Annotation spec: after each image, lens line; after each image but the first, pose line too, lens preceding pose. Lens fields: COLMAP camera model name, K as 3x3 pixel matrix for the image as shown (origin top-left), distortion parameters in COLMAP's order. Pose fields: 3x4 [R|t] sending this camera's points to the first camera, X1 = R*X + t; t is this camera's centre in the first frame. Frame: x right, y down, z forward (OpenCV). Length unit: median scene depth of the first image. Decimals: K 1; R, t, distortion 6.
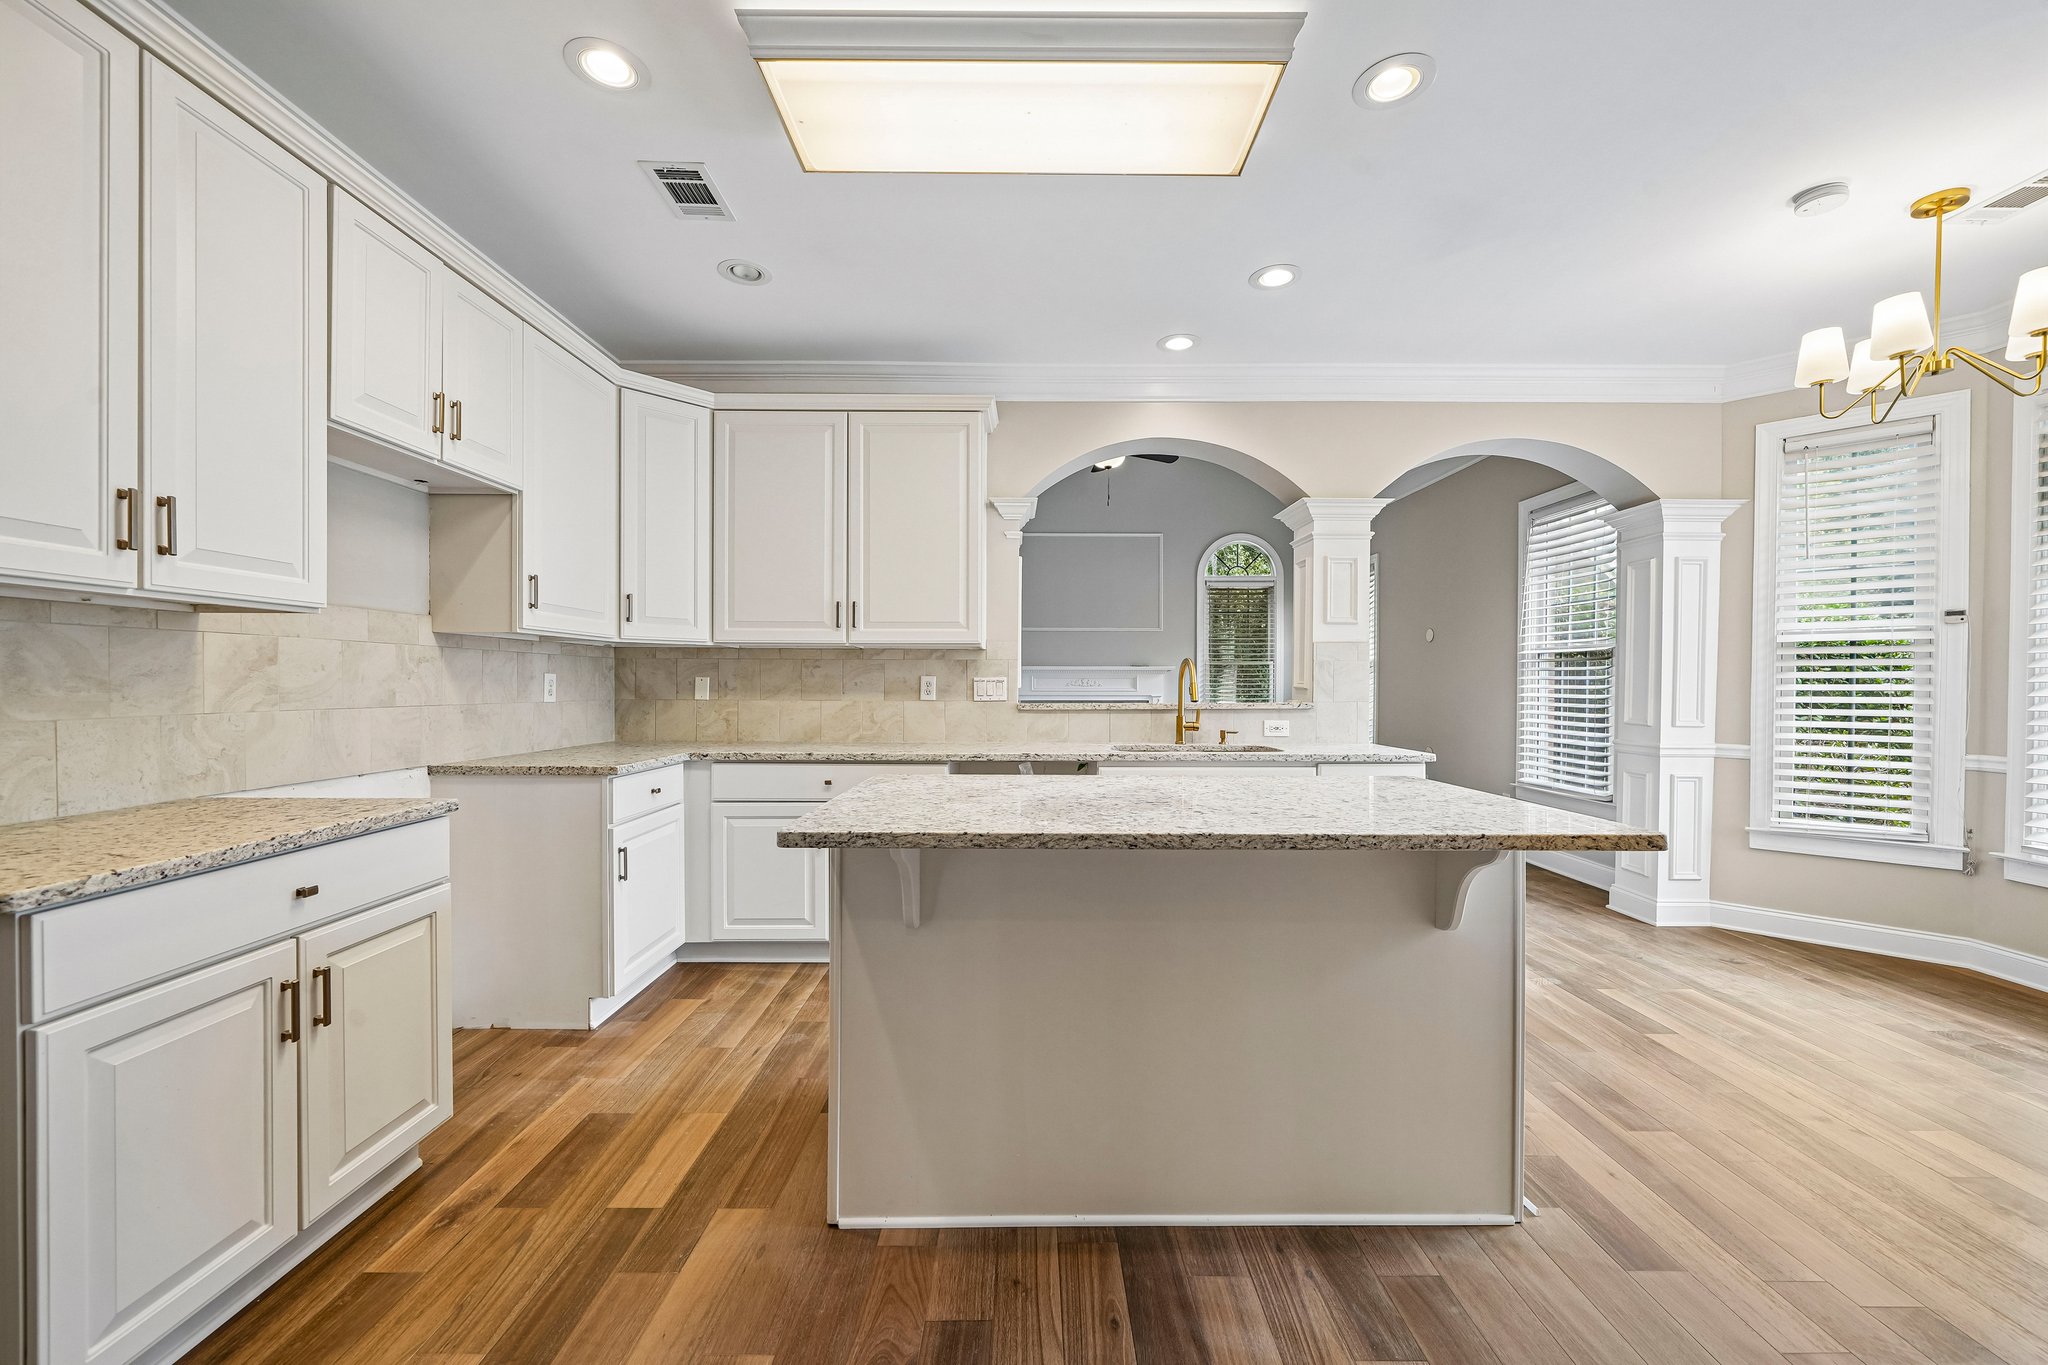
lens RADIAL K [[804.0, 0, 1030.8], [0, 804.0, 686.4], [0, 0, 1]] dist [0.000547, 0.000037]
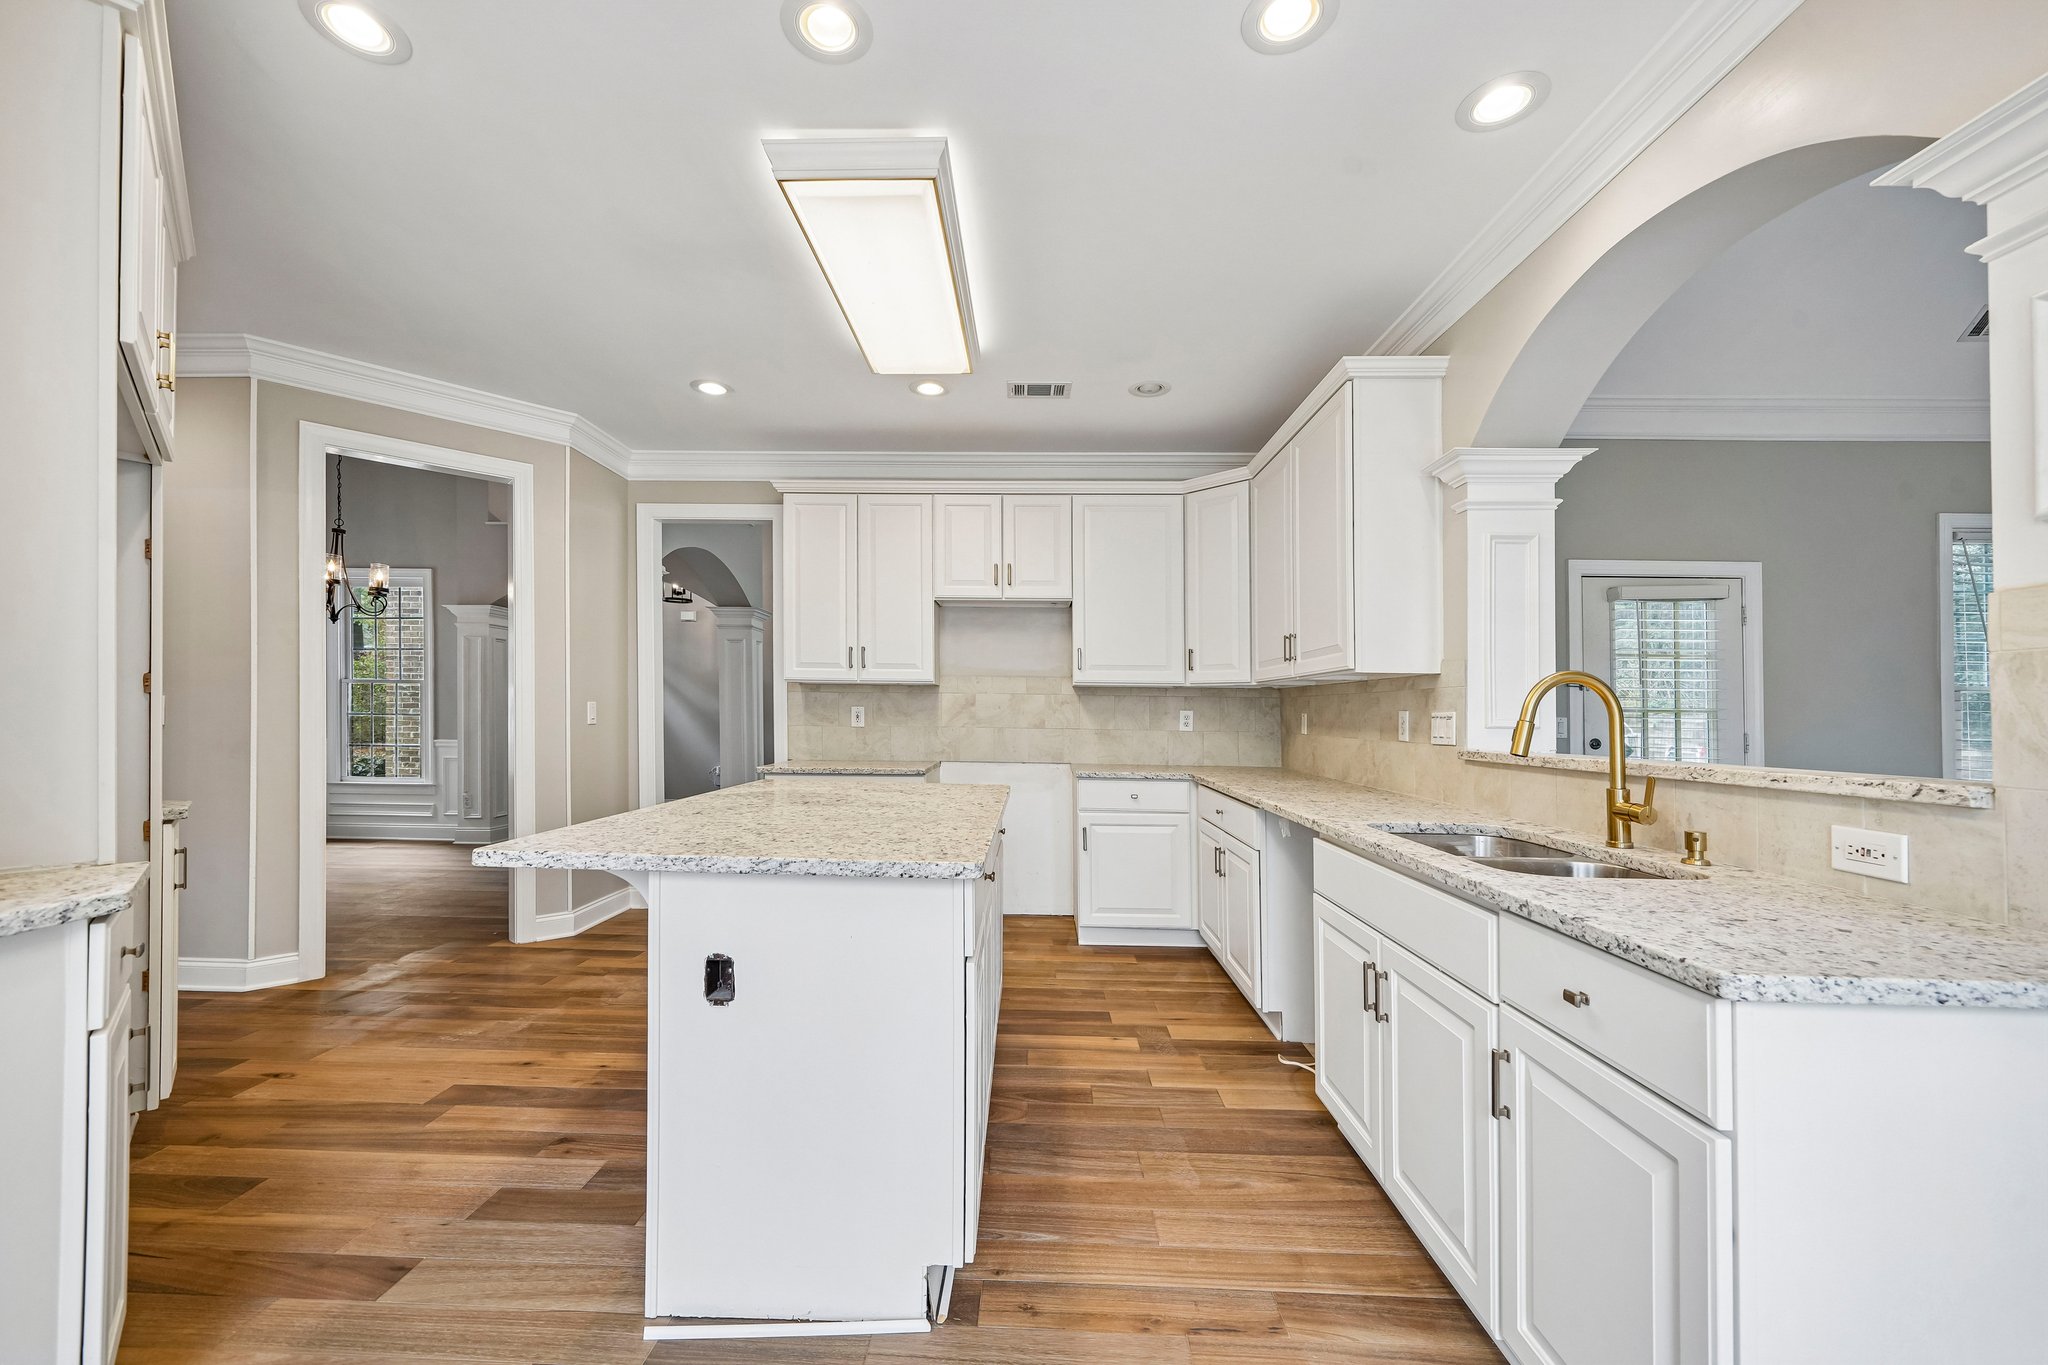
lens RADIAL K [[778.2, 0, 1023.0], [0, 778.2, 701.7], [0, 0, 1]] dist [0.000797, 0.000086]
pose [[-0.010043, -0.018748, -0.999774, 0.801799], [-0.016978, 0.999683, -0.018576, -0.001348], [0.999805, 0.016787, -0.010358, 0.777886]]
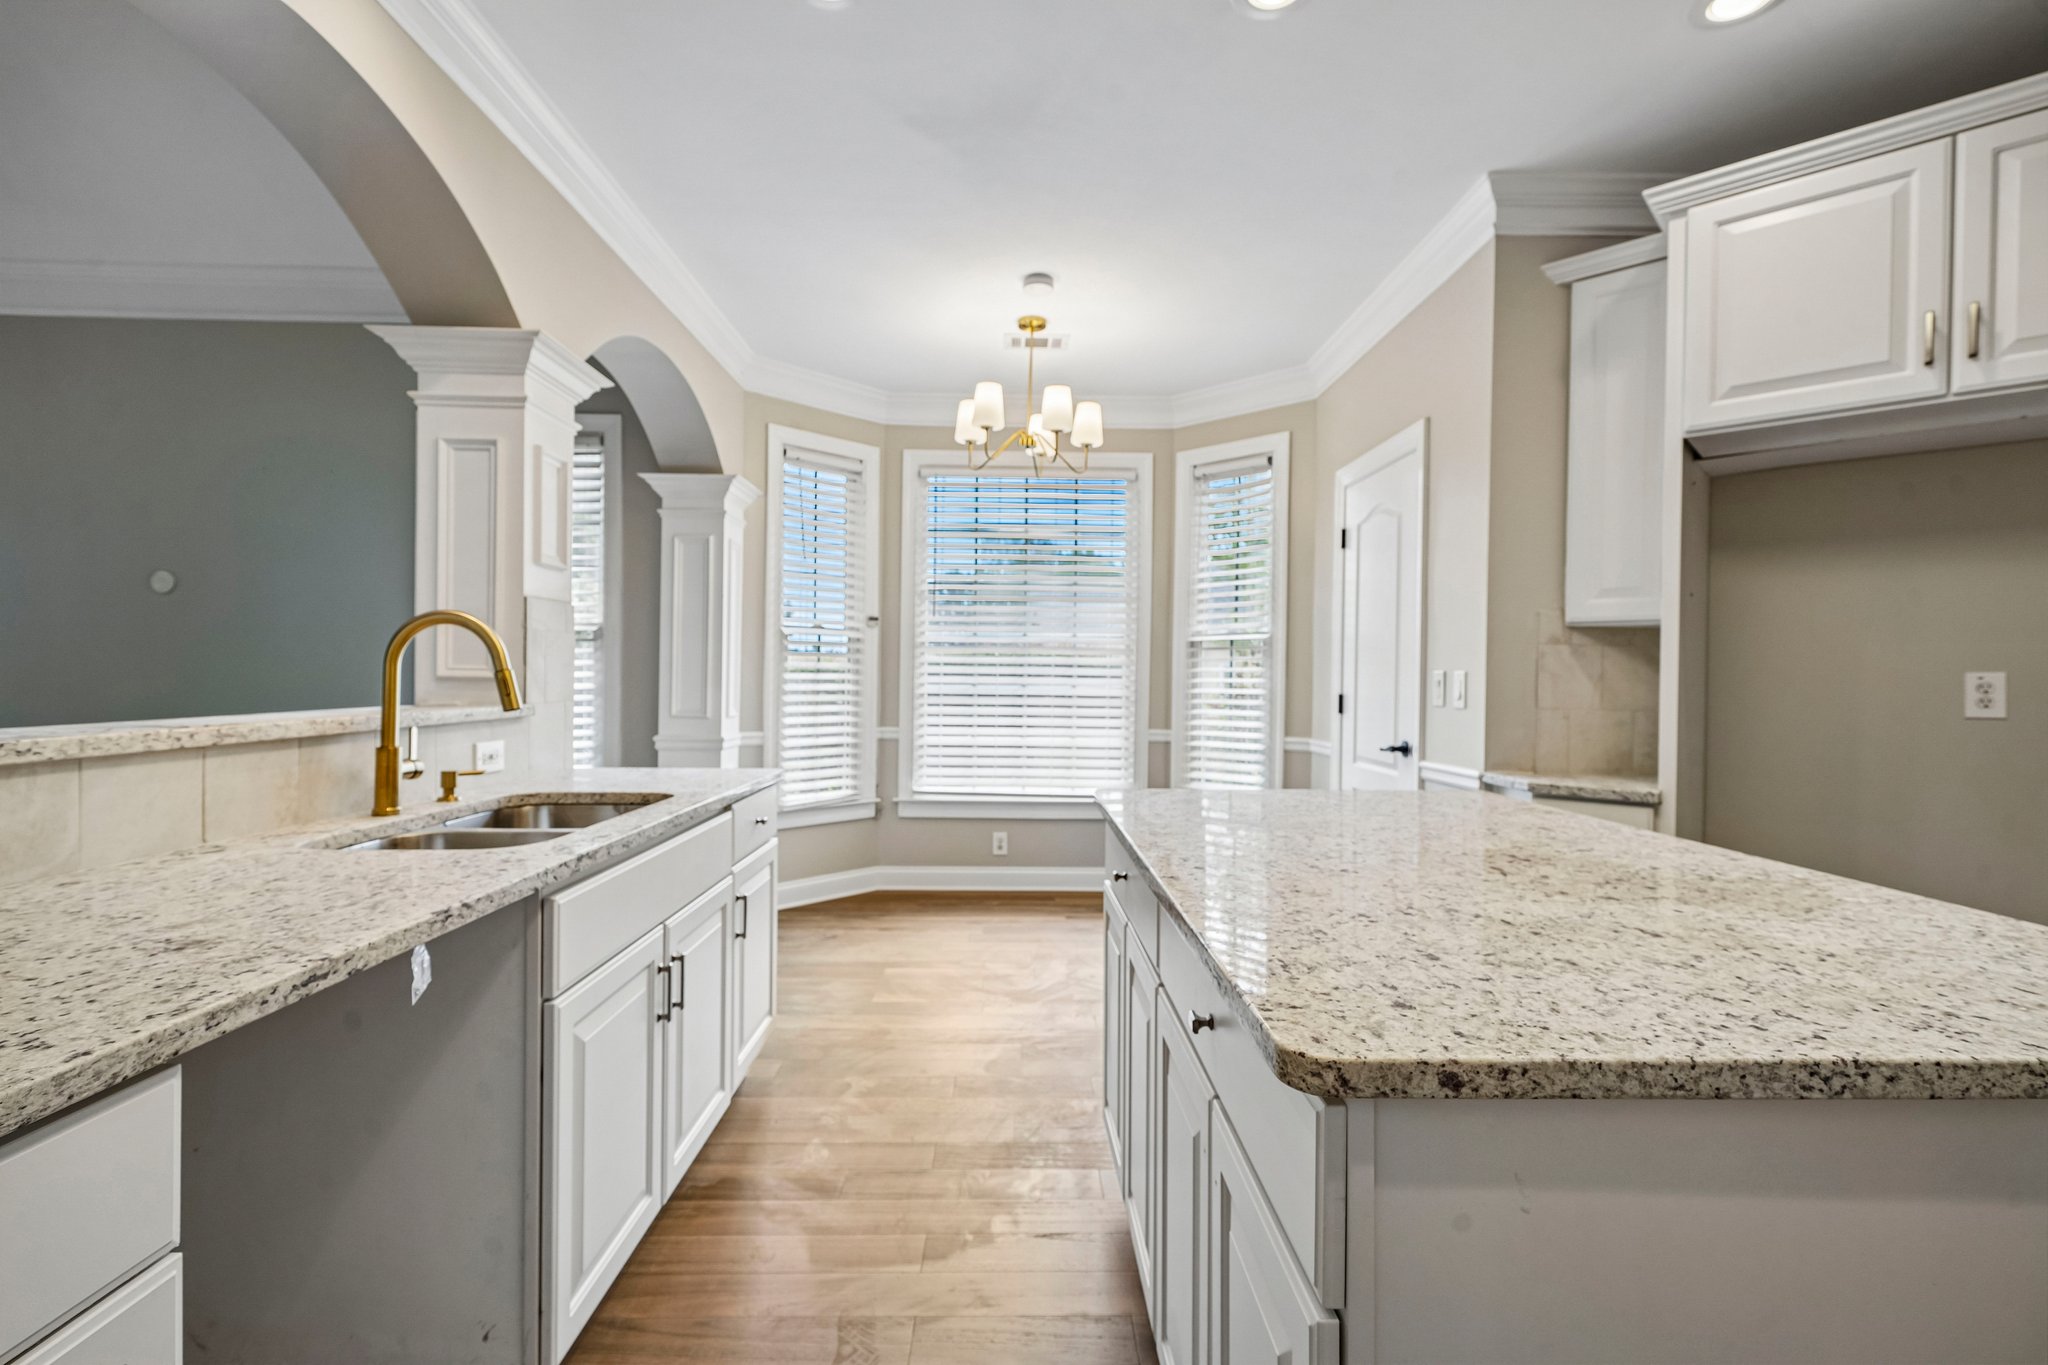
lens RADIAL K [[929.5, 0, 1032.0], [0, 929.5, 677.8], [0, 0, 1]] dist [0.000469, -0.000001]
pose [[-0.035814, -0.005912, 0.999341, -0.374917], [-0.017488, 0.999833, 0.005288, -0.010074], [-0.999205, -0.017287, -0.035911, 0.827743]]
